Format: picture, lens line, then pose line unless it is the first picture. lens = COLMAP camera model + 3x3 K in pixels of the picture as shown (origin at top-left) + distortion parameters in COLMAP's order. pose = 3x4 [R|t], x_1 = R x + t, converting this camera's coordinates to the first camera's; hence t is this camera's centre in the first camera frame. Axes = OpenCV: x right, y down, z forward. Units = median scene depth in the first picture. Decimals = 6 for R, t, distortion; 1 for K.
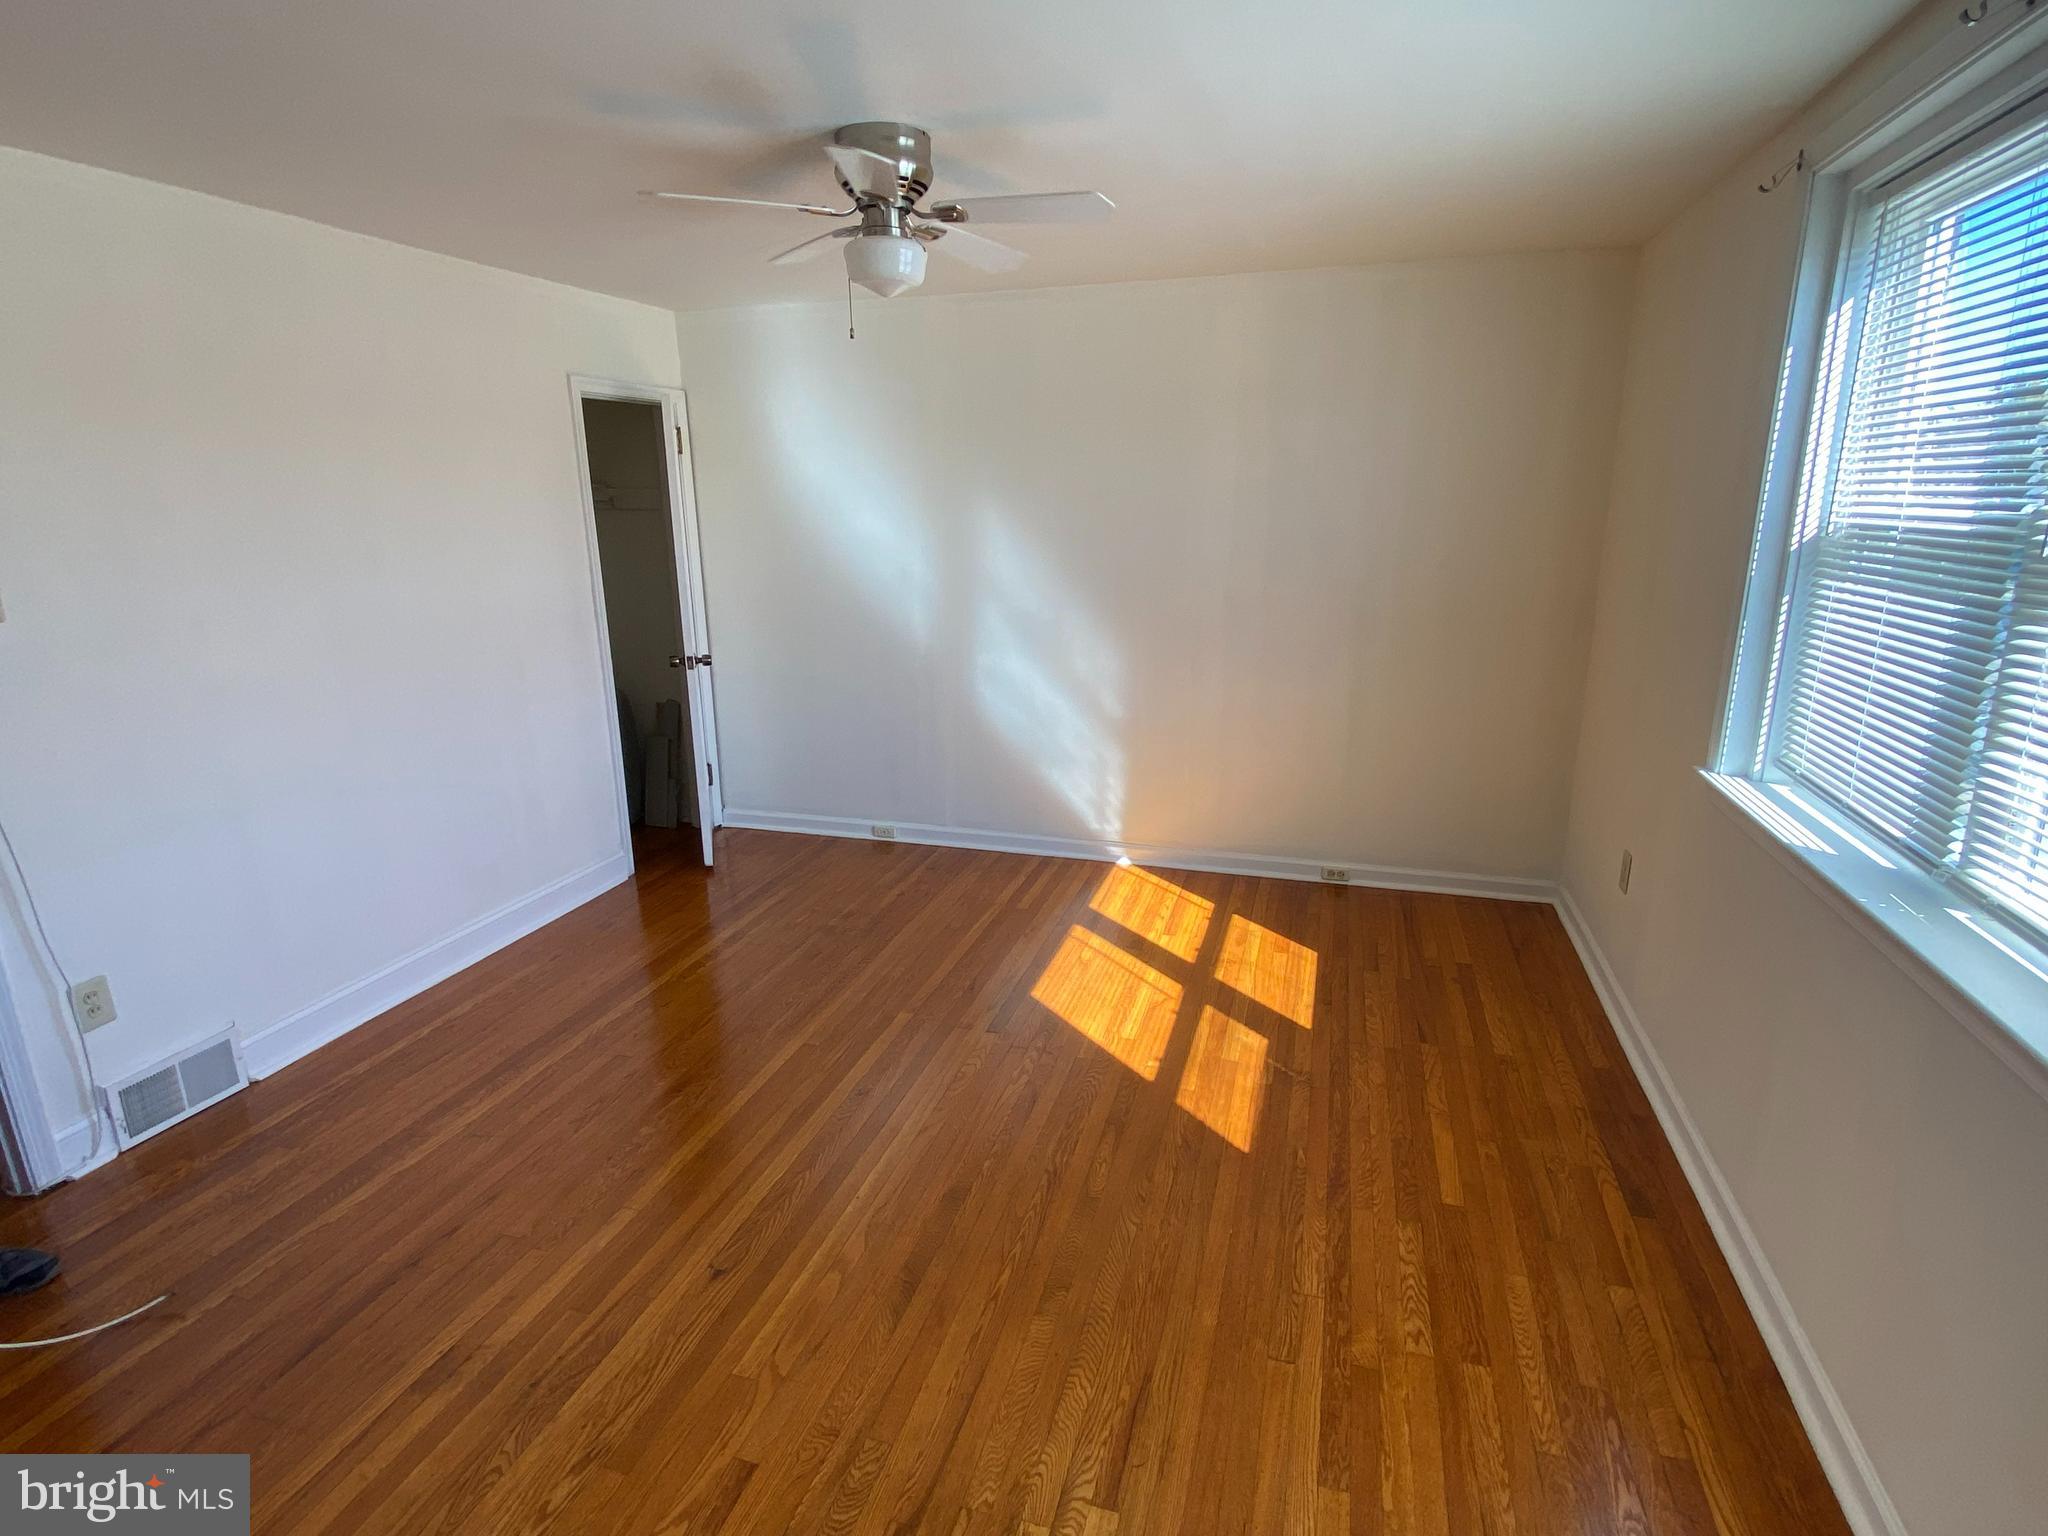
lens RADIAL K [[1038.0, 0, 1028.7], [0, 1038.0, 759.0], [0, 0, 1]] dist [0.088097, -0.081749]
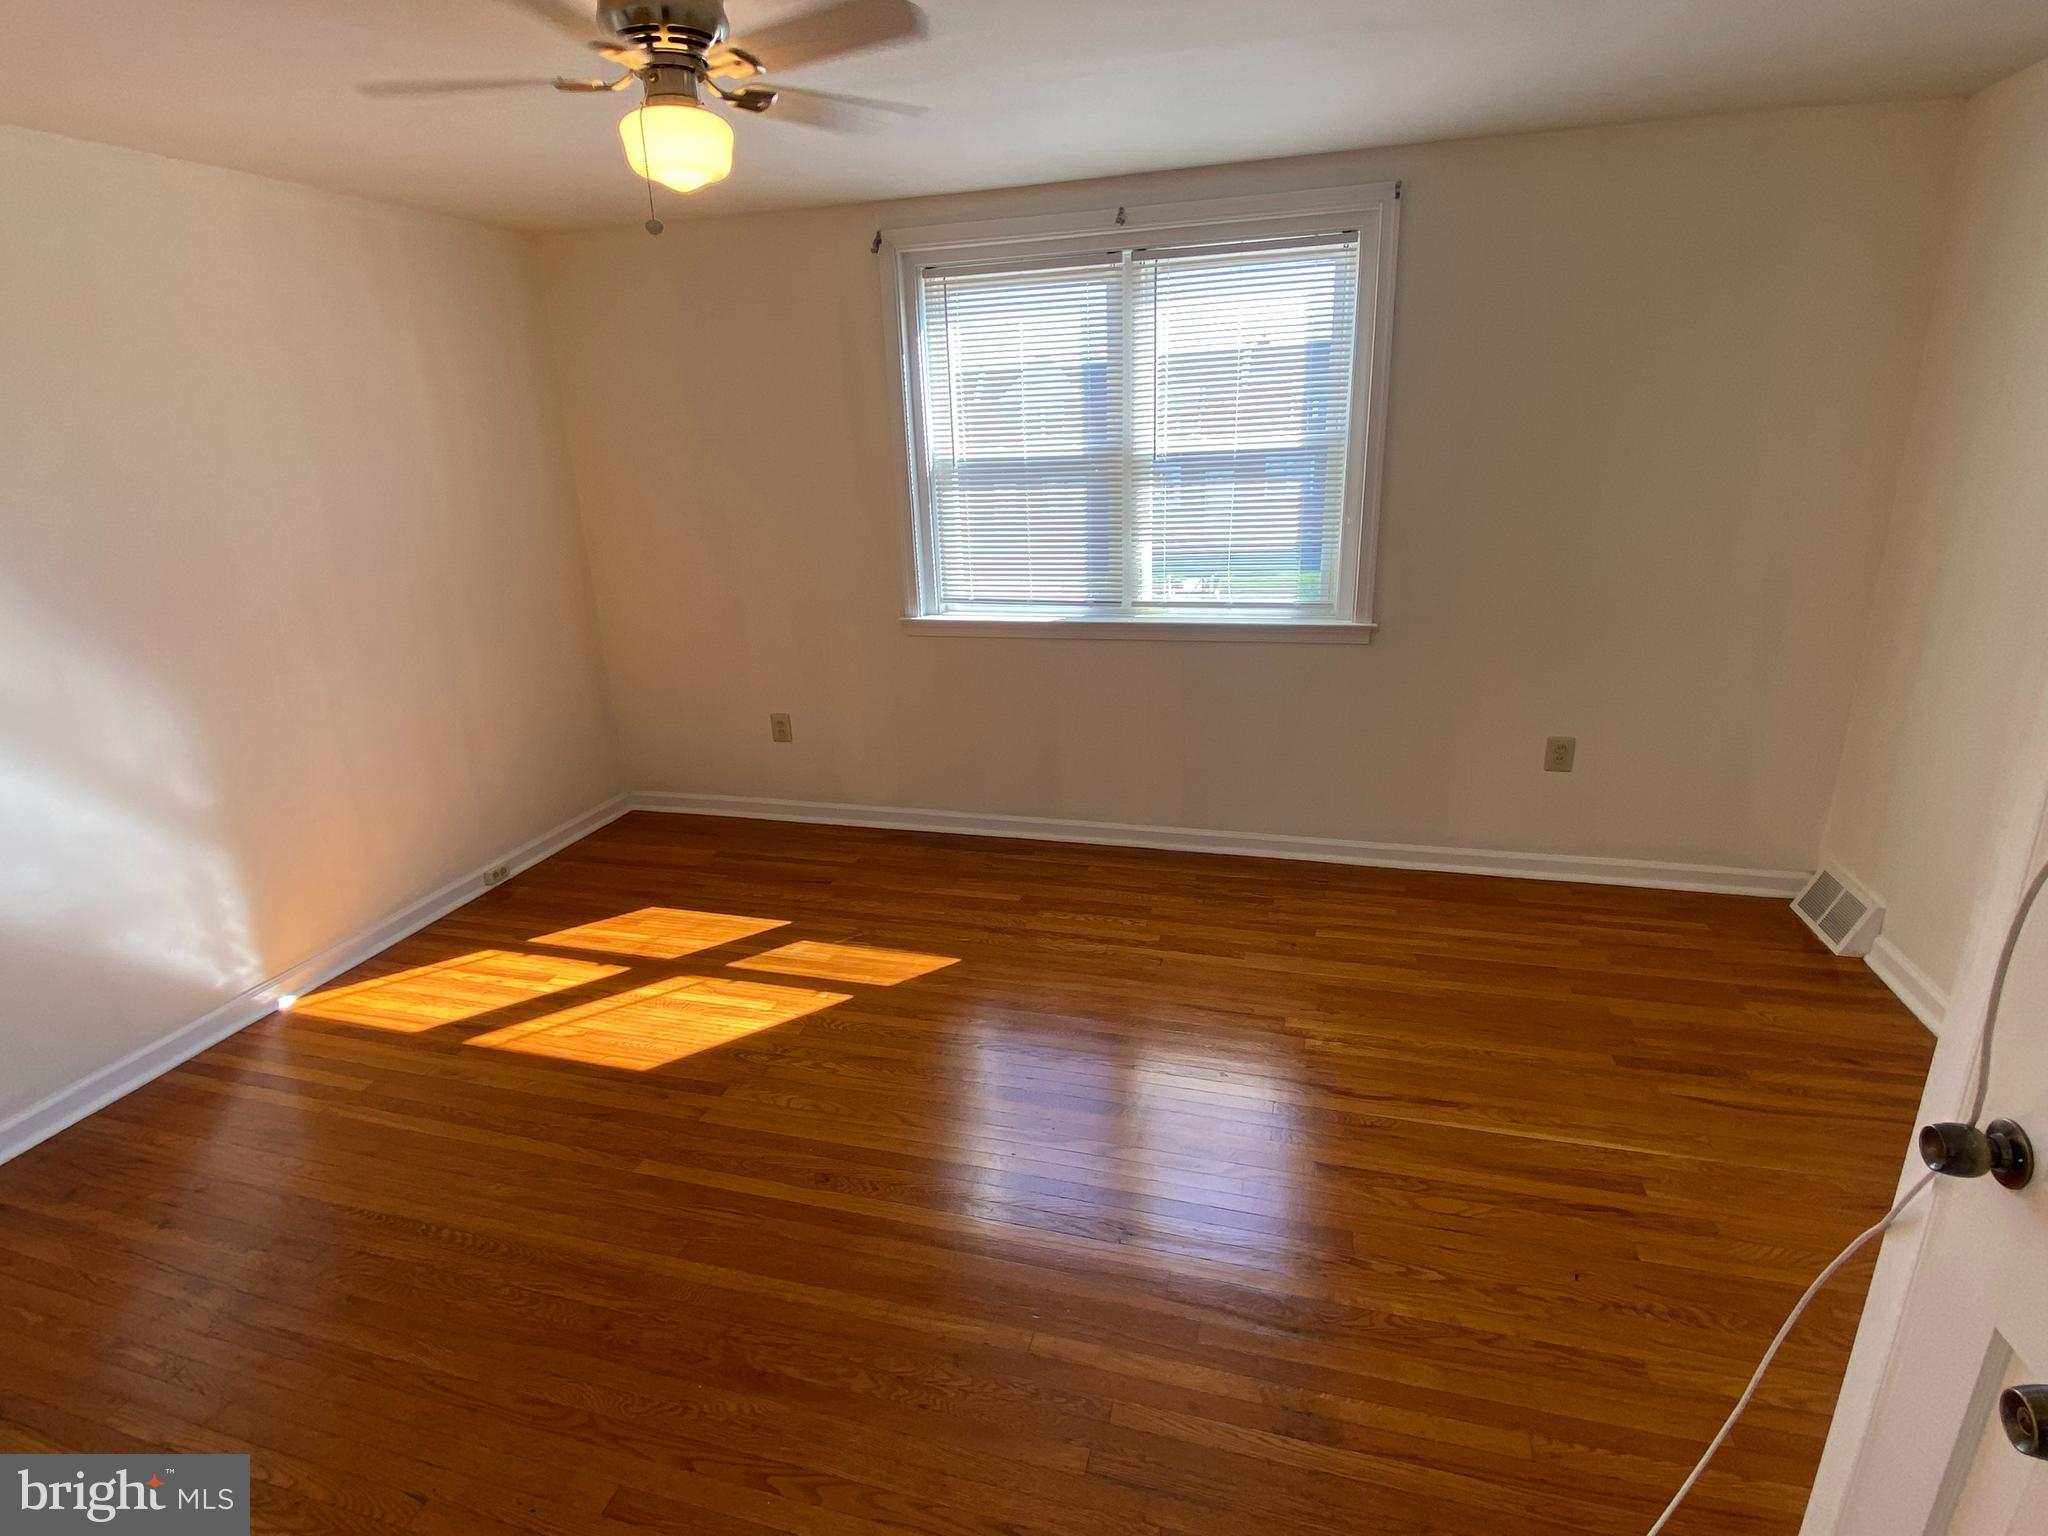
lens RADIAL K [[1038.0, 0, 1028.7], [0, 1038.0, 759.0], [0, 0, 1]] dist [0.088097, -0.081749]
pose [[-0.025160, -0.290645, 0.956500, -0.665017], [0.278081, 0.917005, 0.285959, -0.136232], [-0.960228, 0.273179, 0.057751, 0.549759]]
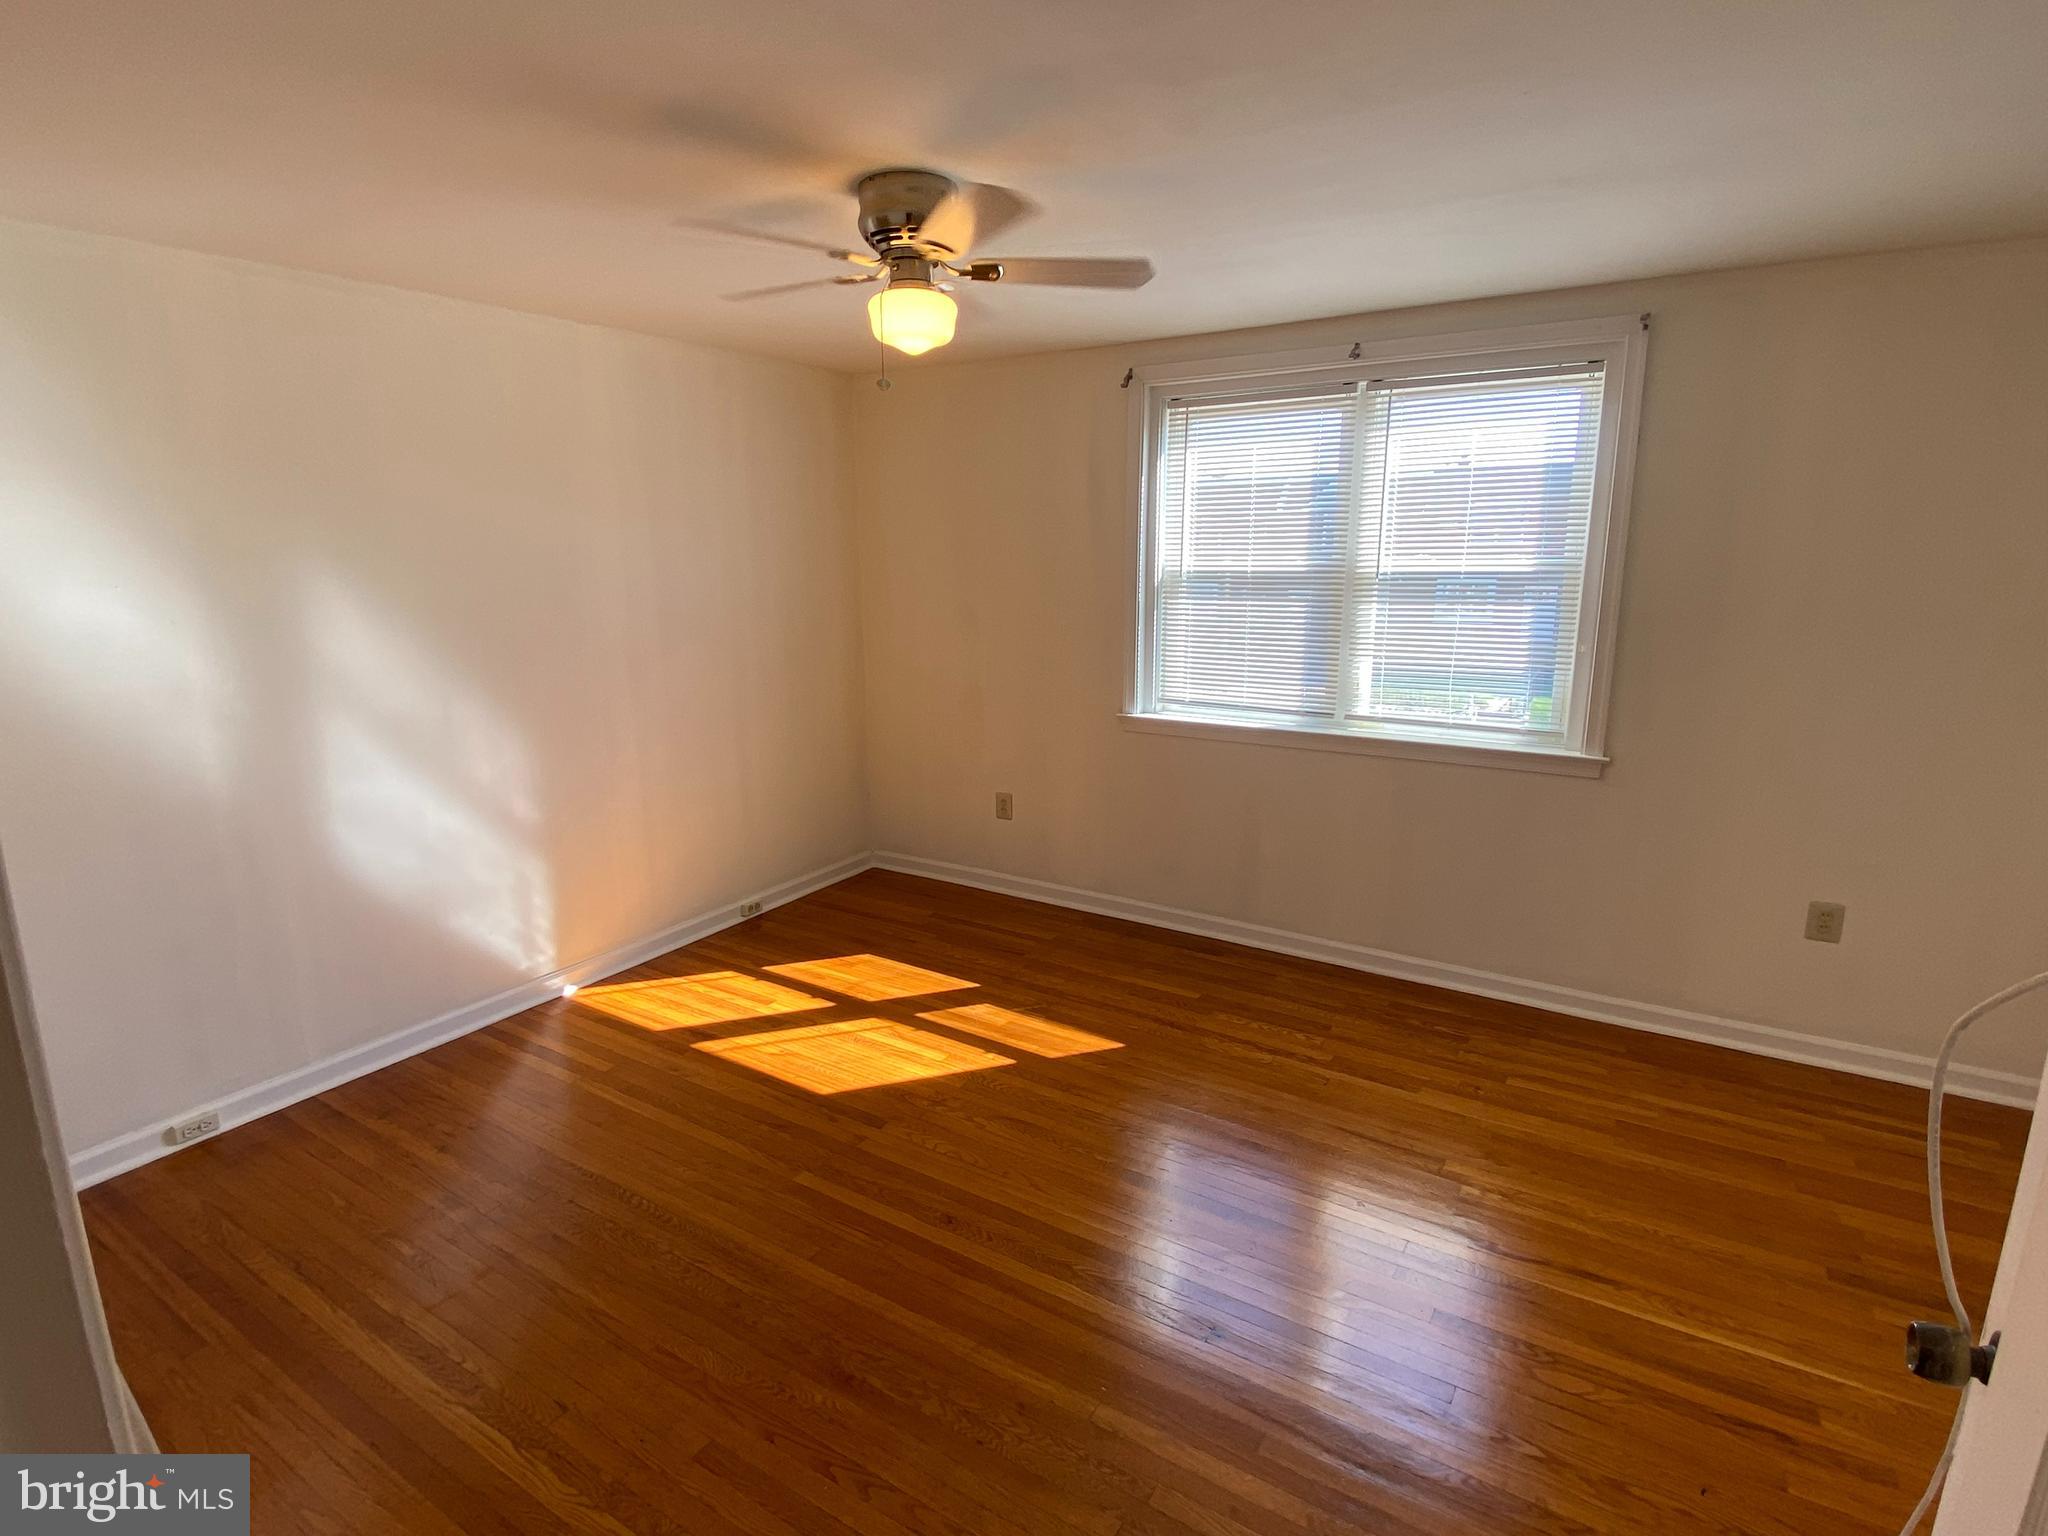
lens RADIAL K [[1038.0, 0, 1028.7], [0, 1038.0, 759.0], [0, 0, 1]] dist [0.088097, -0.081749]
pose [[0.252488, -0.189234, 0.948916, -0.707326], [0.237955, 0.962716, 0.128671, -0.120941], [-0.937885, 0.193311, 0.288103, 0.469898]]
